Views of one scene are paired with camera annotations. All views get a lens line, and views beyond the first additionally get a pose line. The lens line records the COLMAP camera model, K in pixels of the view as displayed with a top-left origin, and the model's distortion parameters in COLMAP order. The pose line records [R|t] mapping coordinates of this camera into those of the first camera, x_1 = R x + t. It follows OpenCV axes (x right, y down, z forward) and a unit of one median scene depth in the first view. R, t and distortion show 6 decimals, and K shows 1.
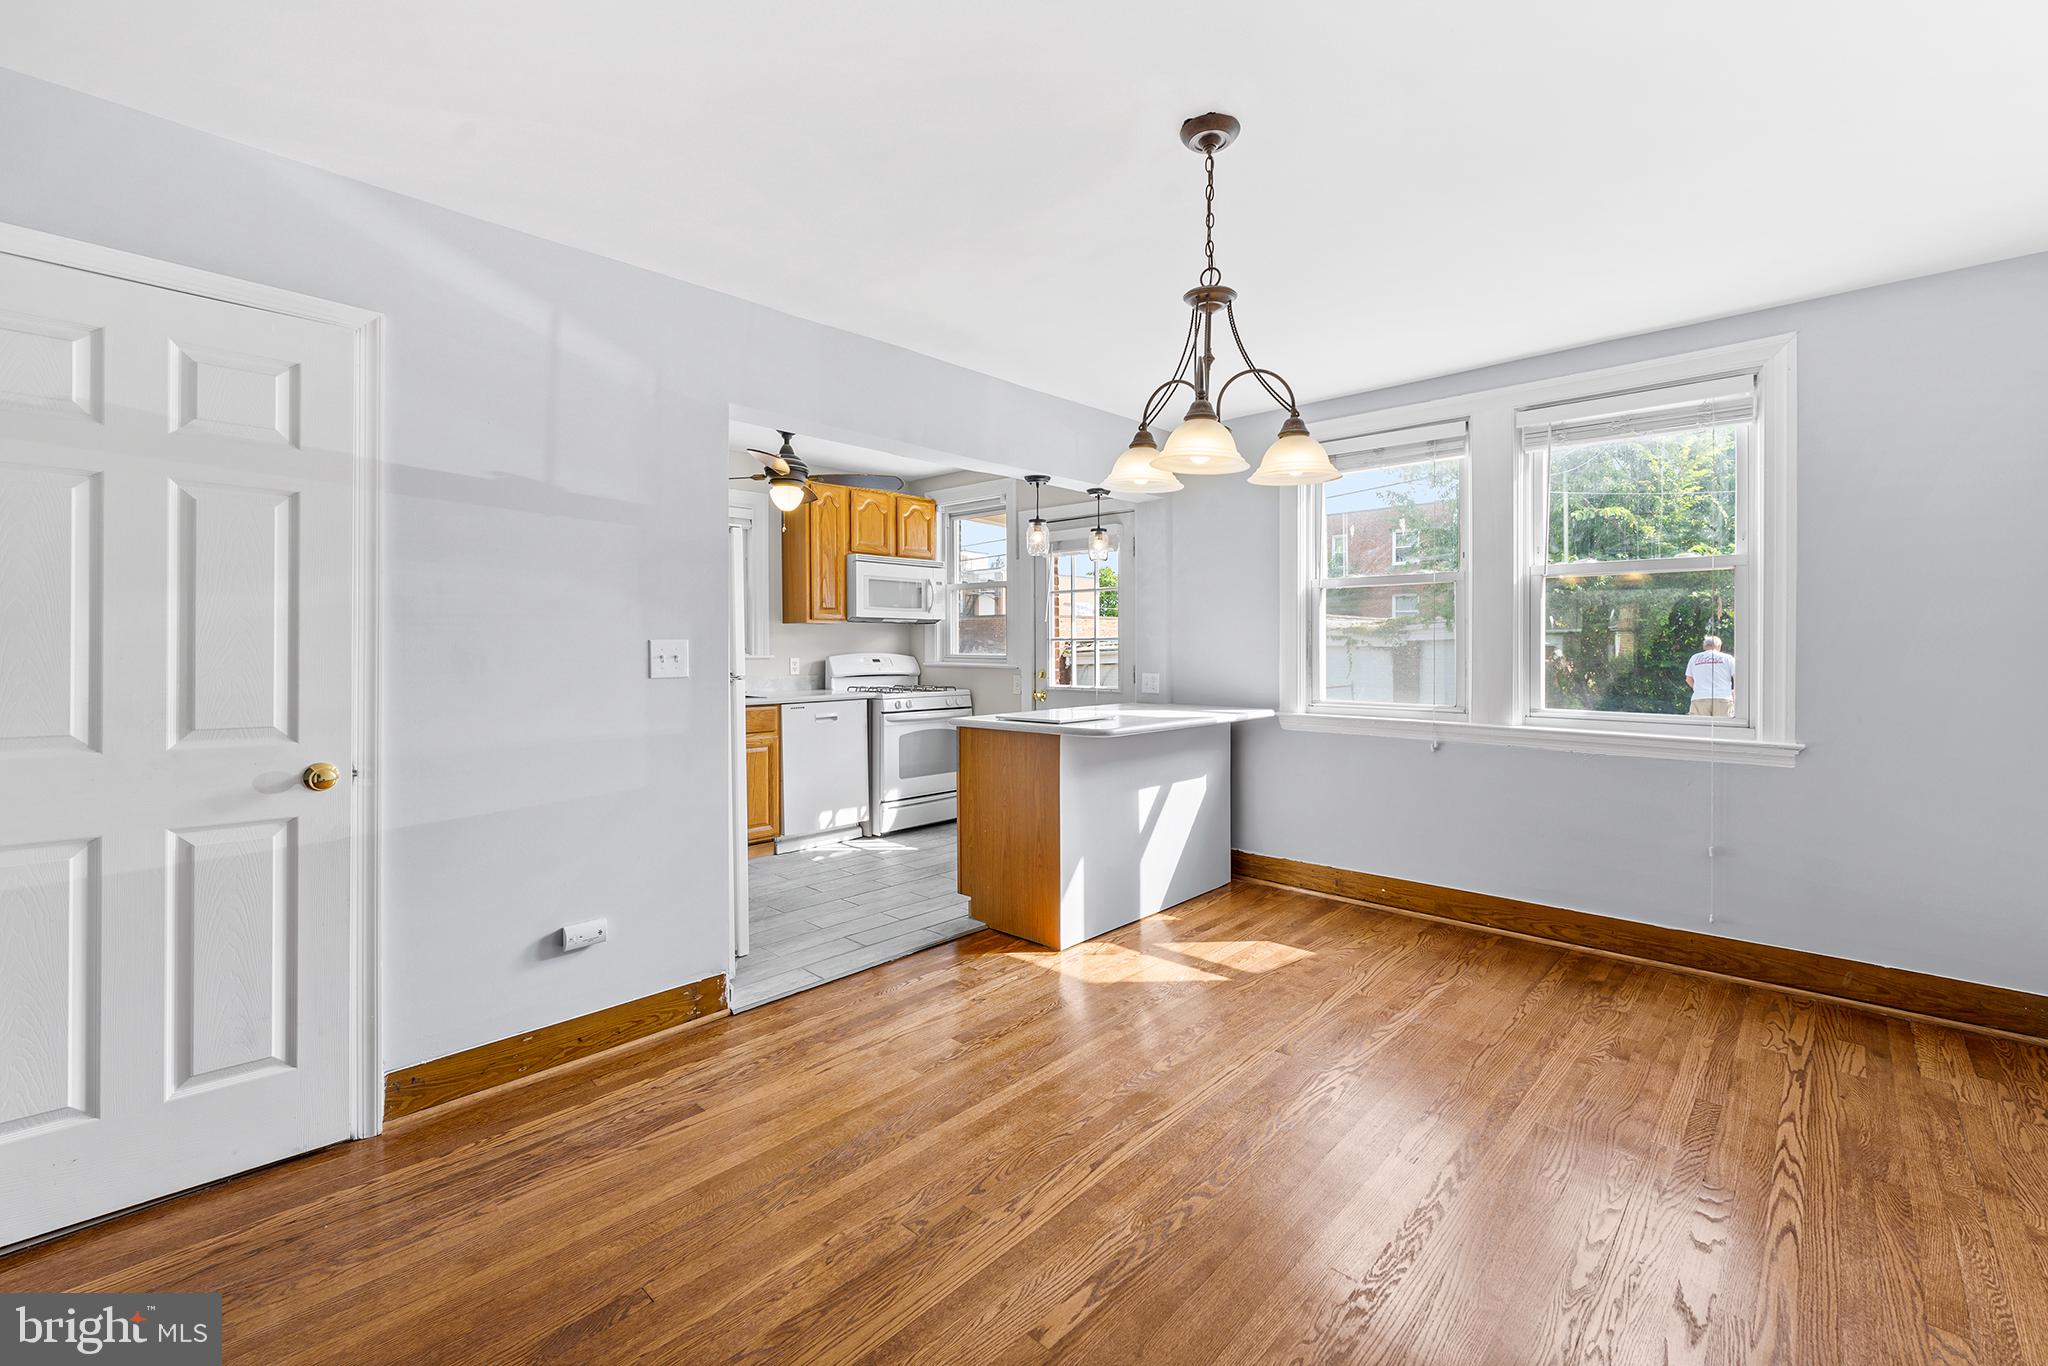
lens RADIAL K [[852.6, 0, 1023.2], [0, 852.6, 637.4], [0, 0, 1]] dist [0.002283, 0.000192]
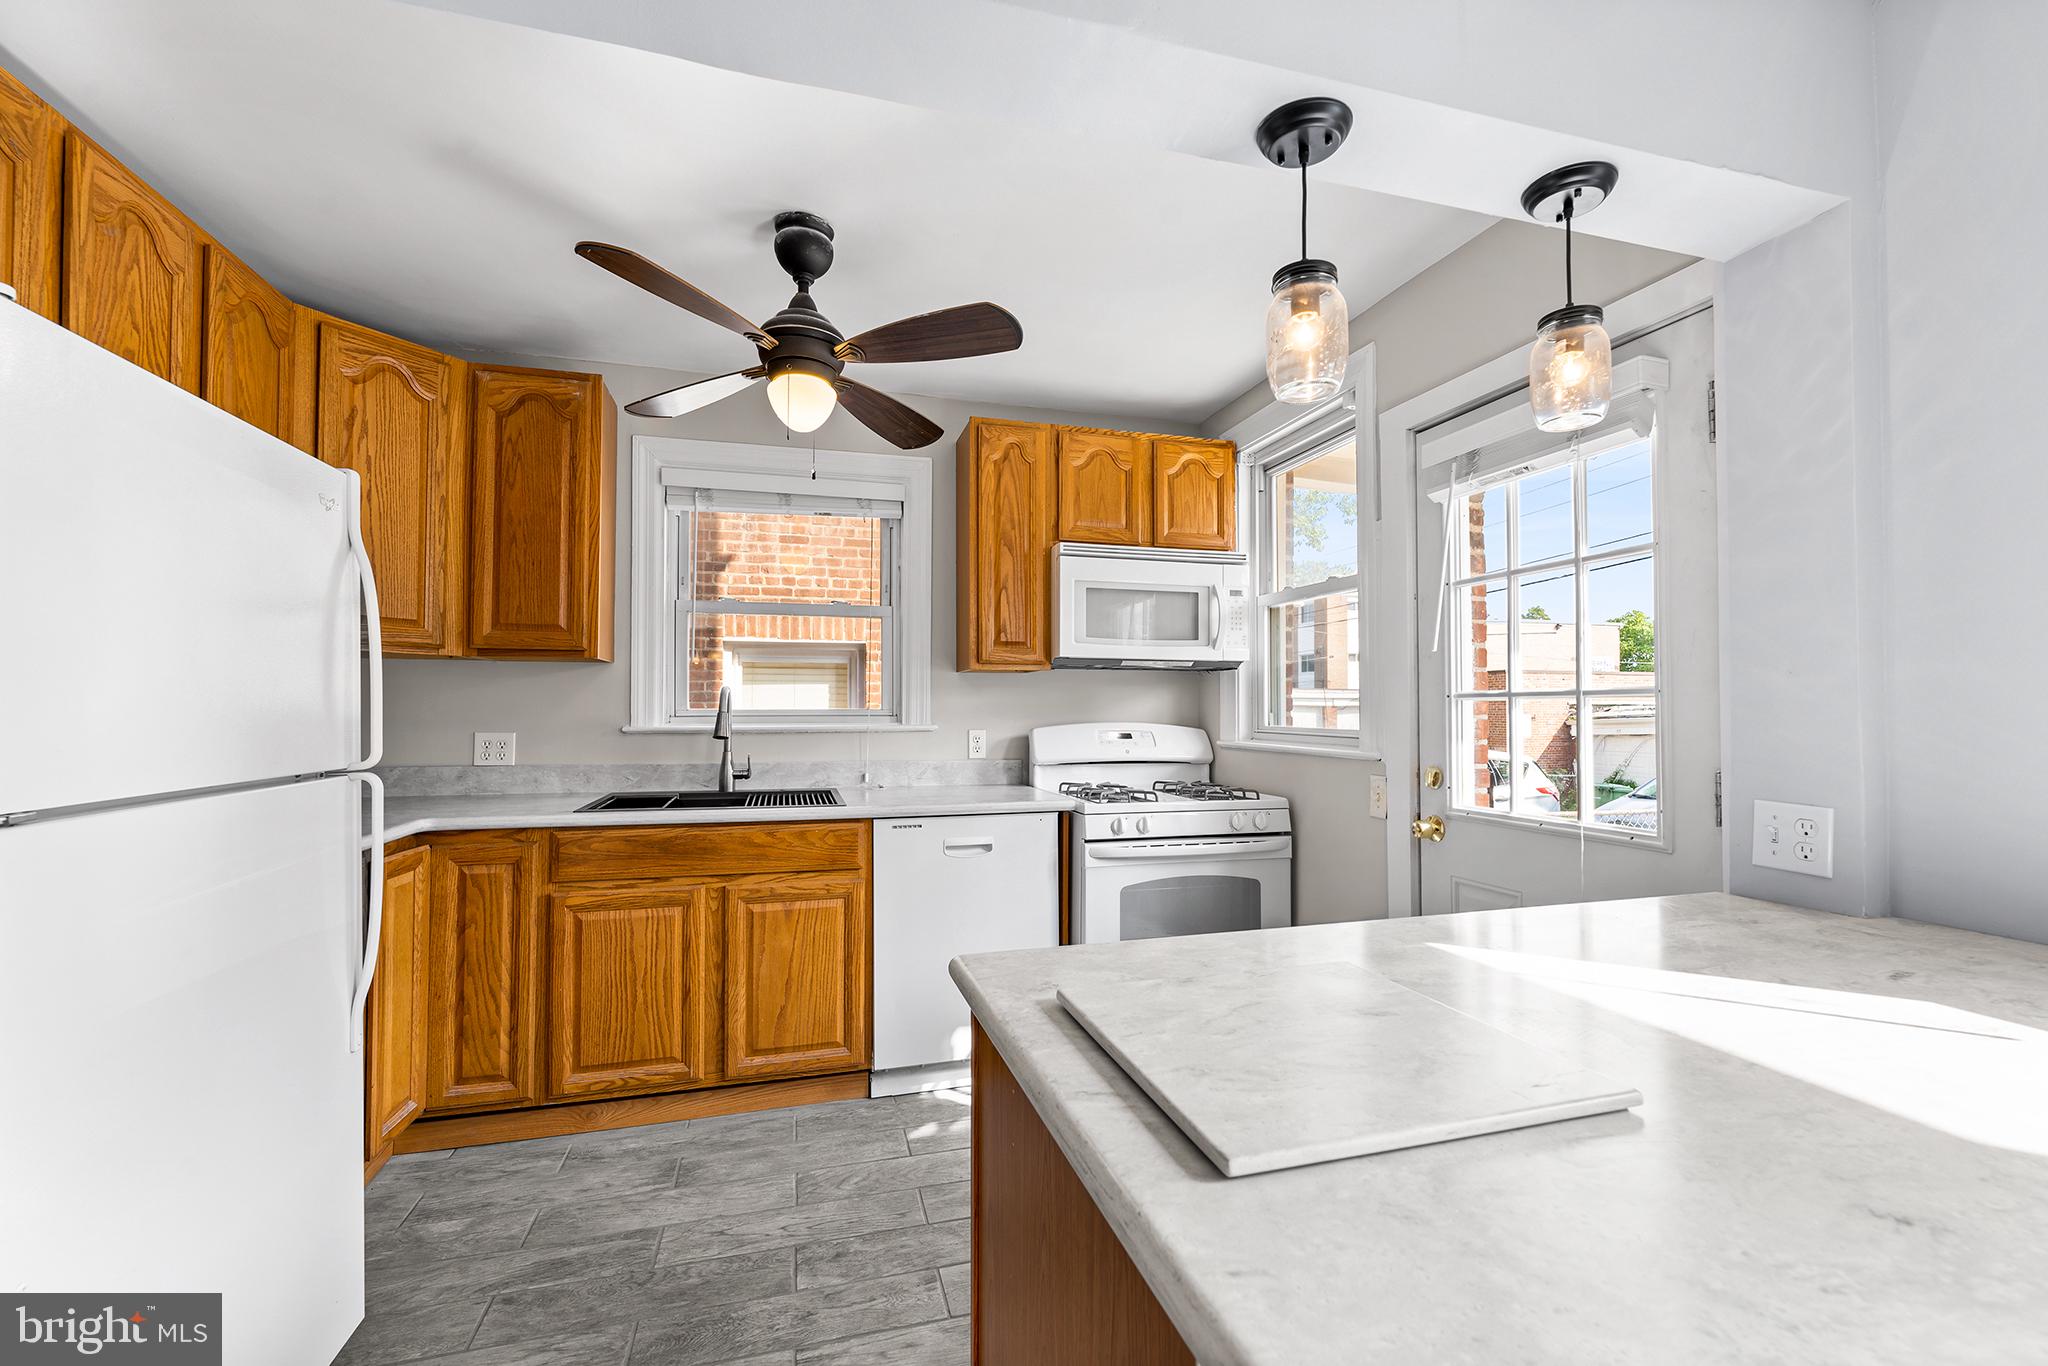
lens RADIAL K [[841.2, 0, 1023.5], [0, 841.2, 689.4], [0, 0, 1]] dist [0.000336, -0.000440]
pose [[0.861259, -0.010628, -0.508055, 0.060167], [0.003514, 0.999882, -0.014960, 0.004900], [0.508154, 0.011099, 0.861195, 0.544385]]
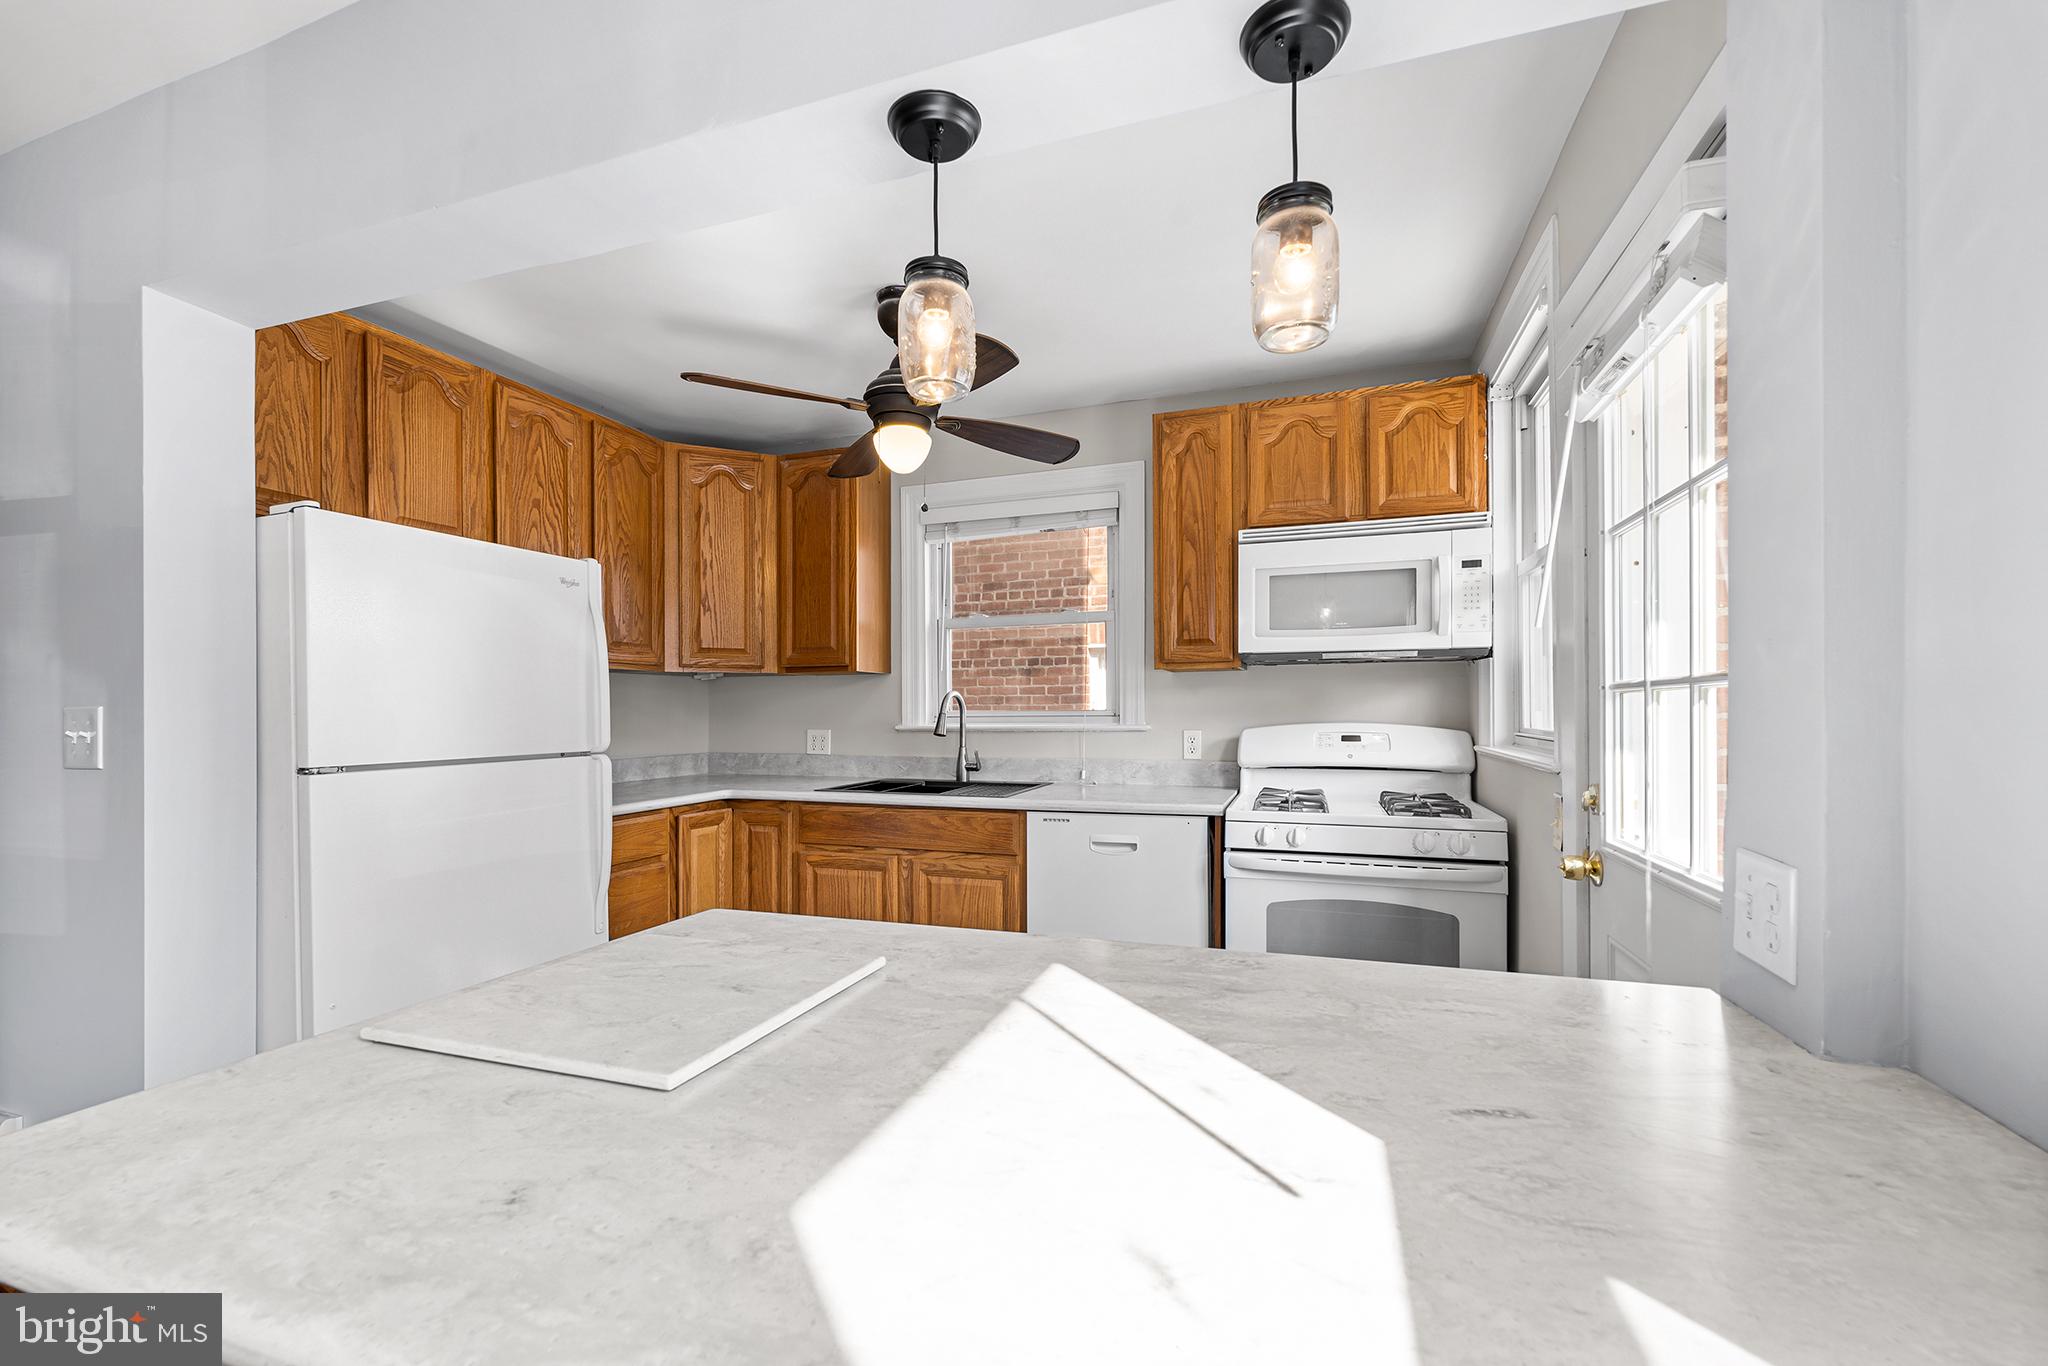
lens RADIAL K [[841.2, 0, 1020.7], [0, 841.2, 705.2], [0, 0, 1]] dist [-0.000506, -0.000304]
pose [[0.419056, -0.007905, -0.907926, 0.216603], [0.014689, 0.999890, -0.001926, 0.006583], [0.907841, -0.012529, 0.419126, 0.694877]]
